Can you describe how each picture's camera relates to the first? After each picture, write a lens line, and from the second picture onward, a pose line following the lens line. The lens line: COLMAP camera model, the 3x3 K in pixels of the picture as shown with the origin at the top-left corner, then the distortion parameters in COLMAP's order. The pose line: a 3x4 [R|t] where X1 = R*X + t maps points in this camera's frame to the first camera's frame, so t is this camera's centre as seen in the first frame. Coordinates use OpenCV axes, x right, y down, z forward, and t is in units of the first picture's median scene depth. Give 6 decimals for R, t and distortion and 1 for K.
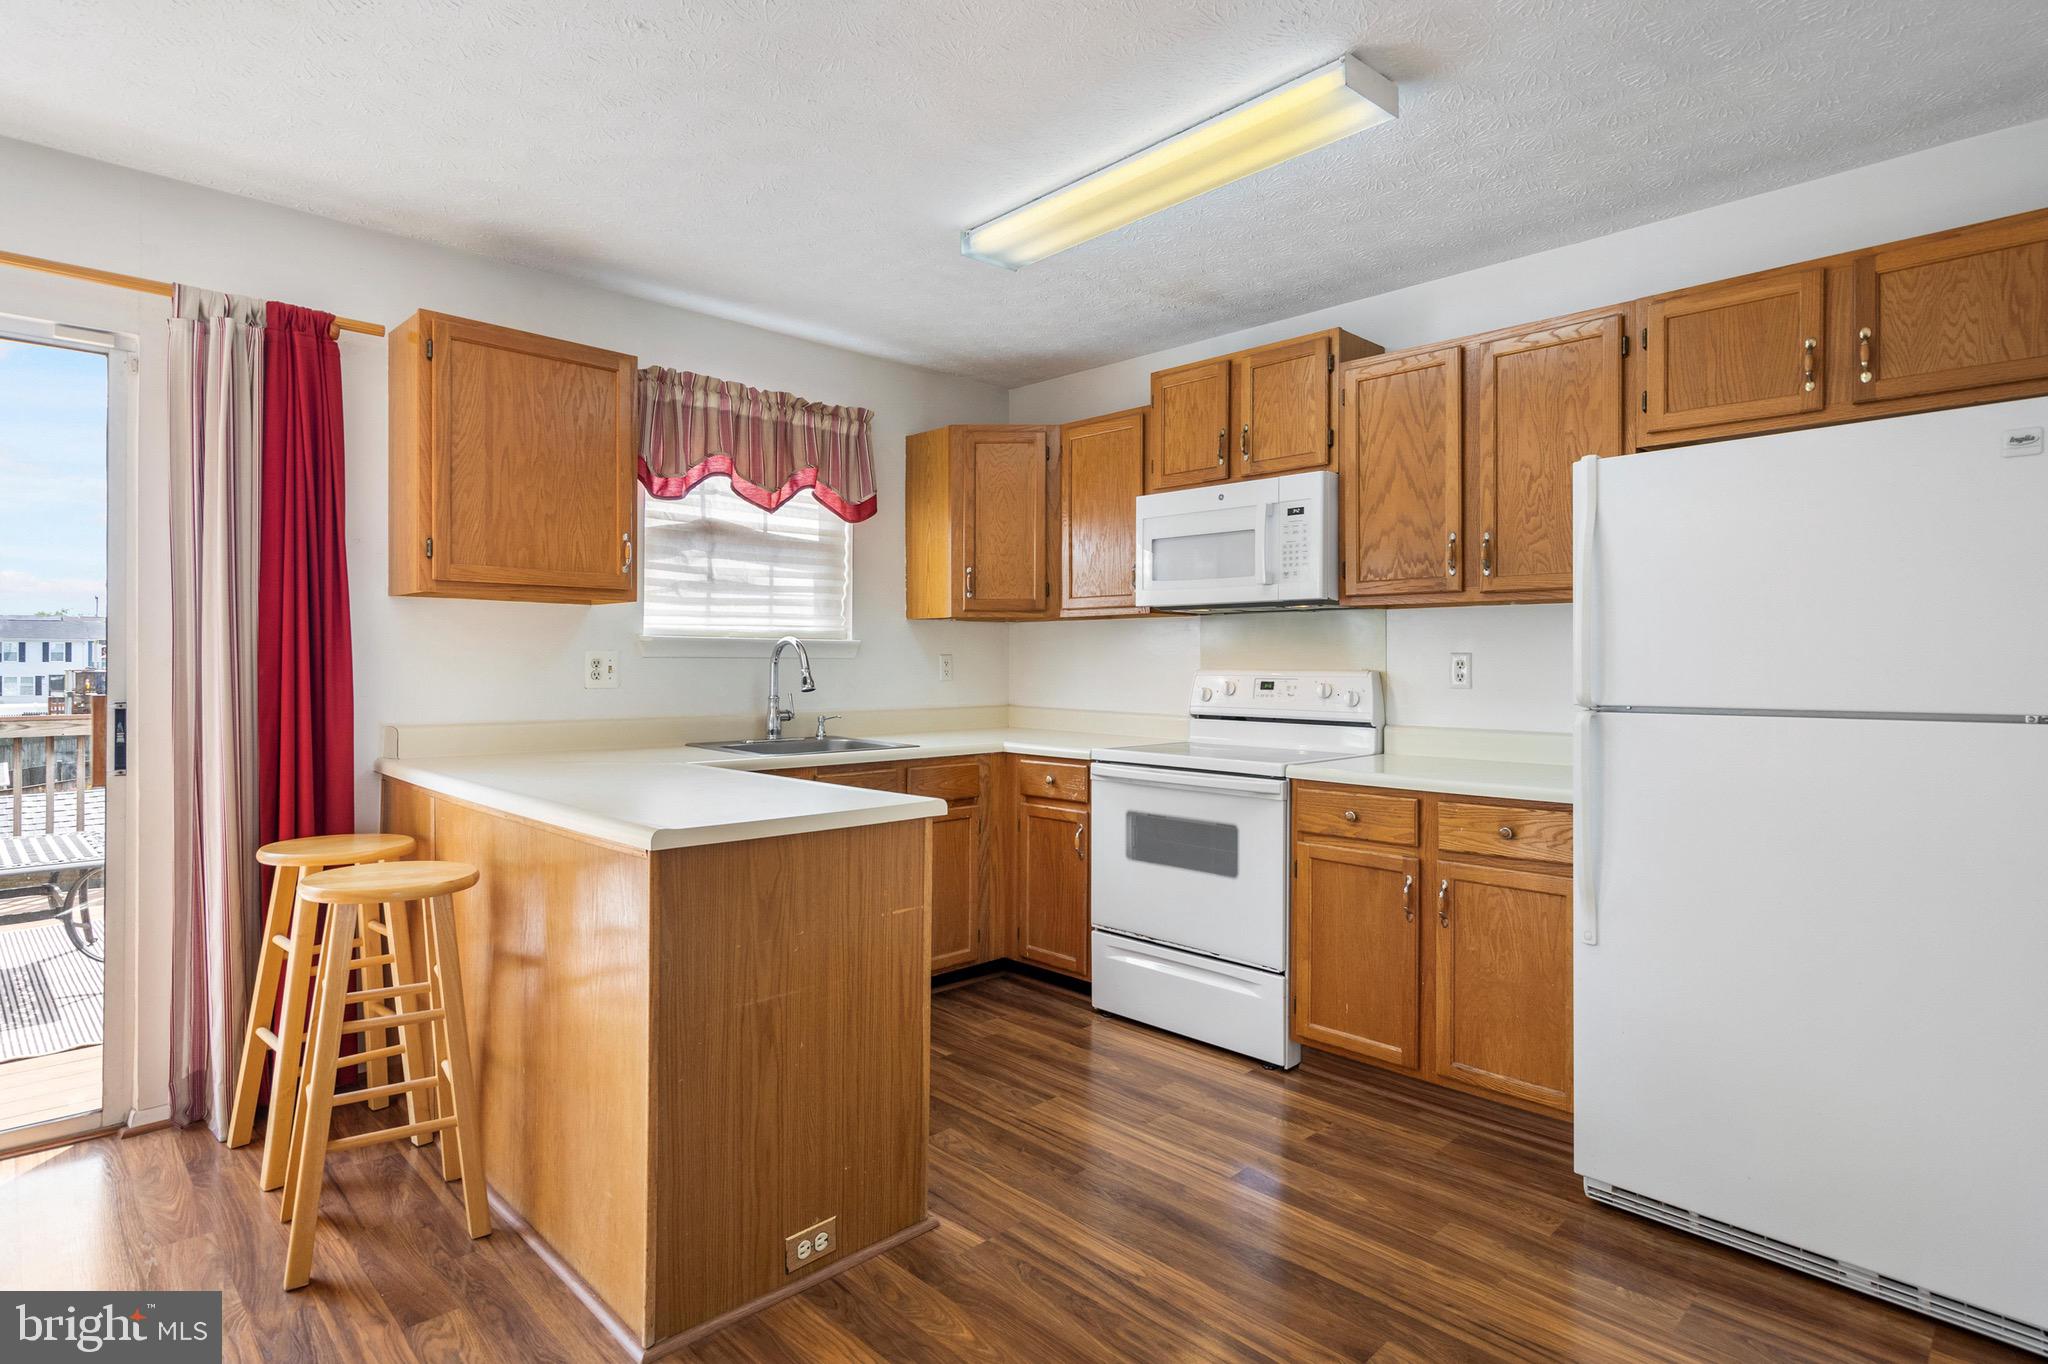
lens RADIAL K [[1050.4, 0, 1023.3], [0, 1050.4, 659.4], [0, 0, 1]] dist [0.001277, 0.001563]
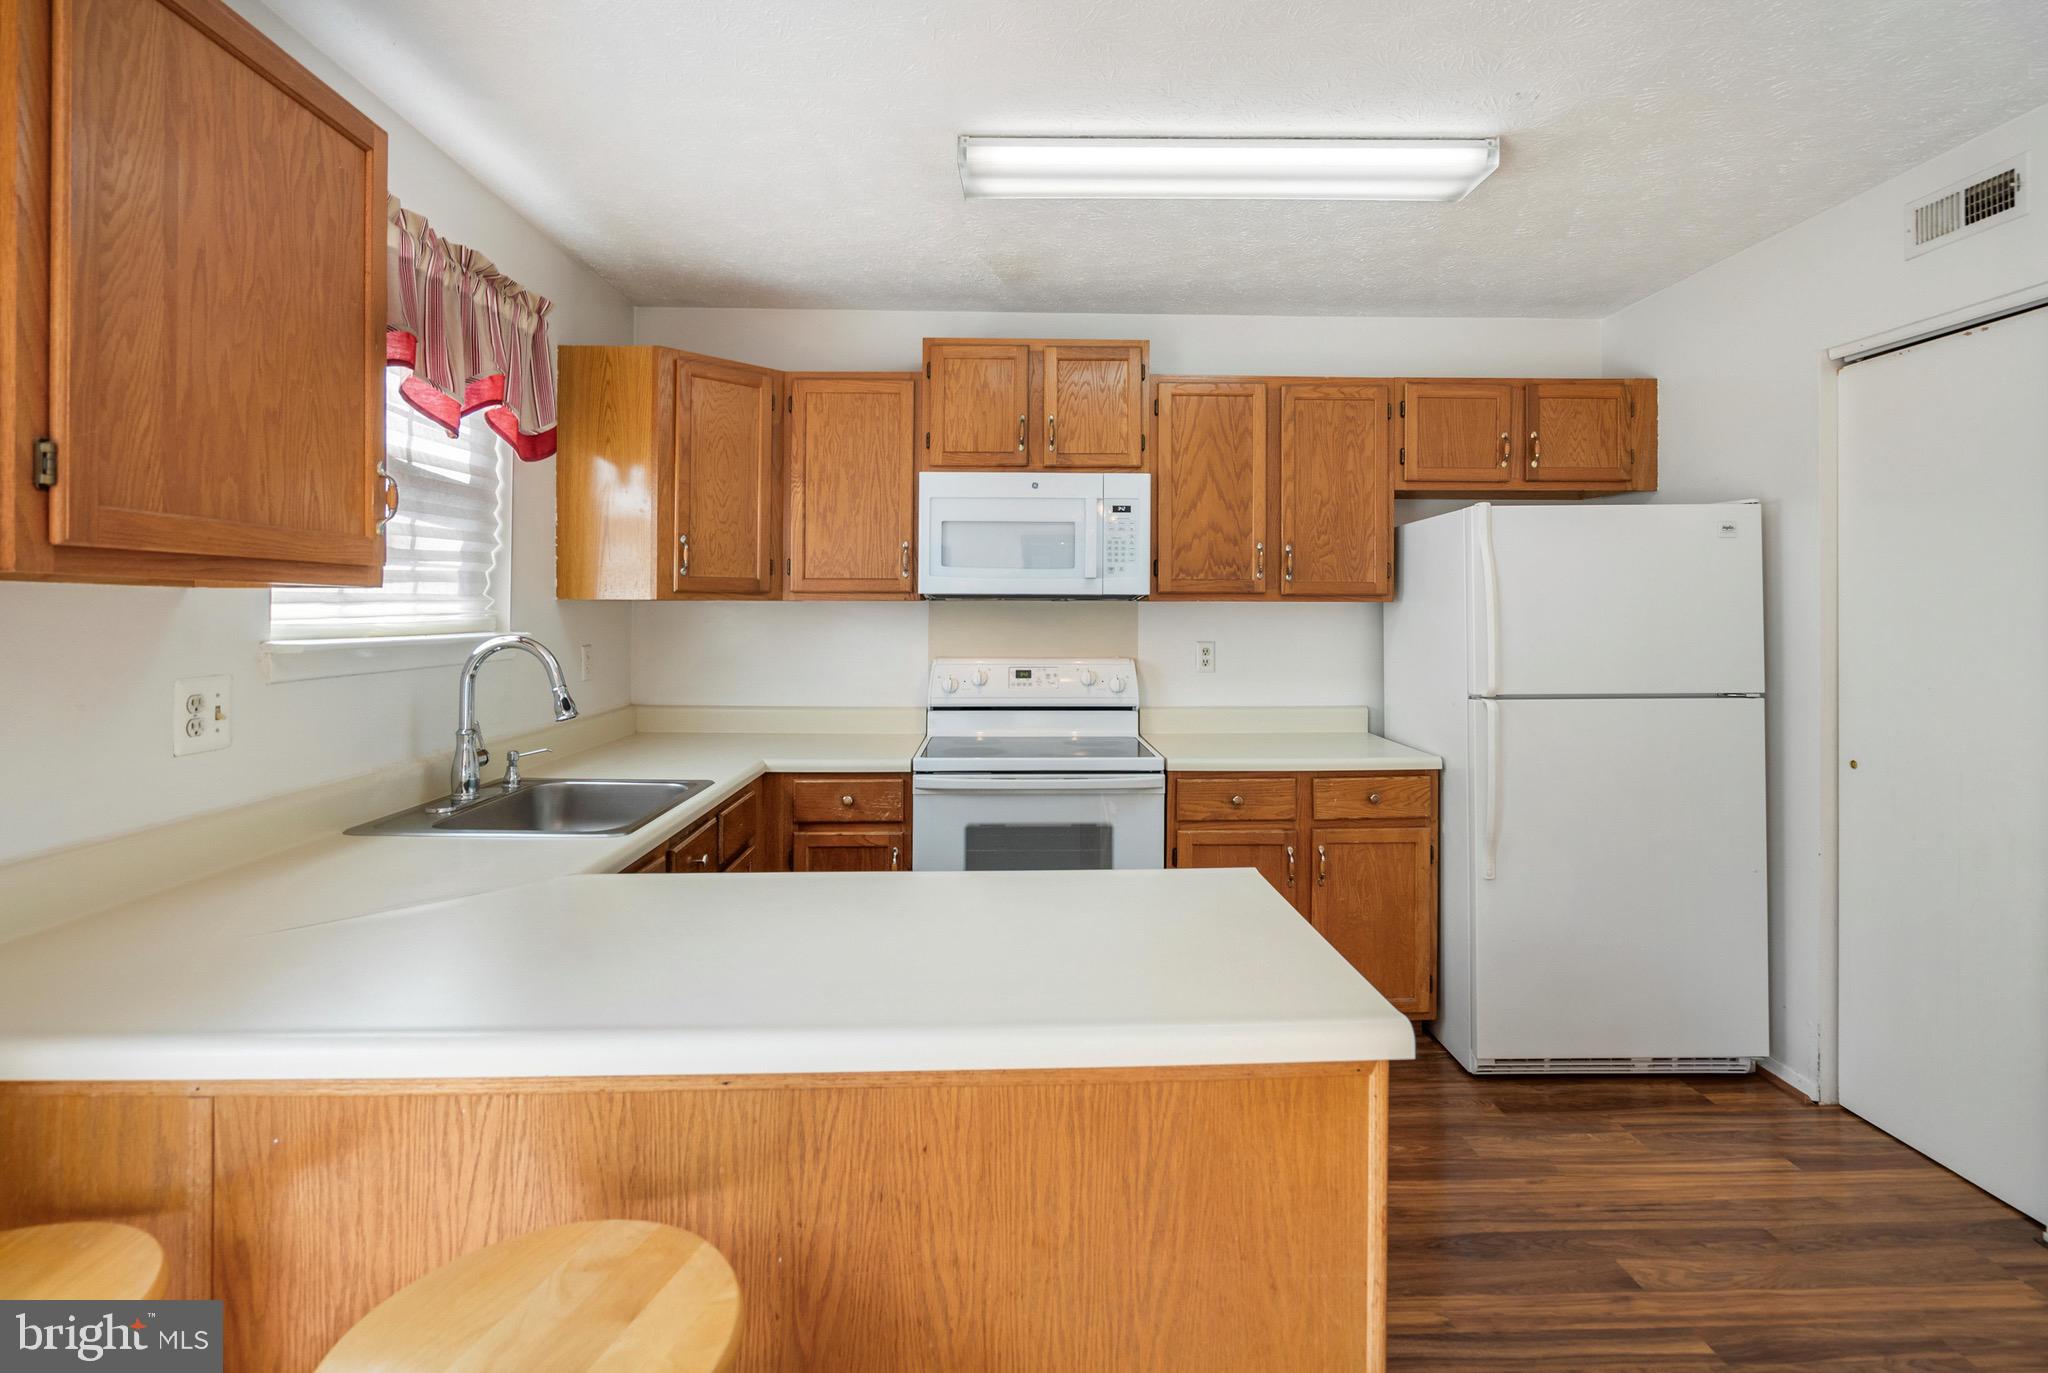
lens RADIAL K [[965.9, 0, 1029.9], [0, 965.9, 600.7], [0, 0, 1]] dist [-0.006652, 0.000778]
pose [[0.679691, 0.004211, 0.733486, -0.495518], [-0.001168, 0.999988, -0.004659, -0.045975], [-0.733497, 0.002310, 0.679688, 0.417223]]
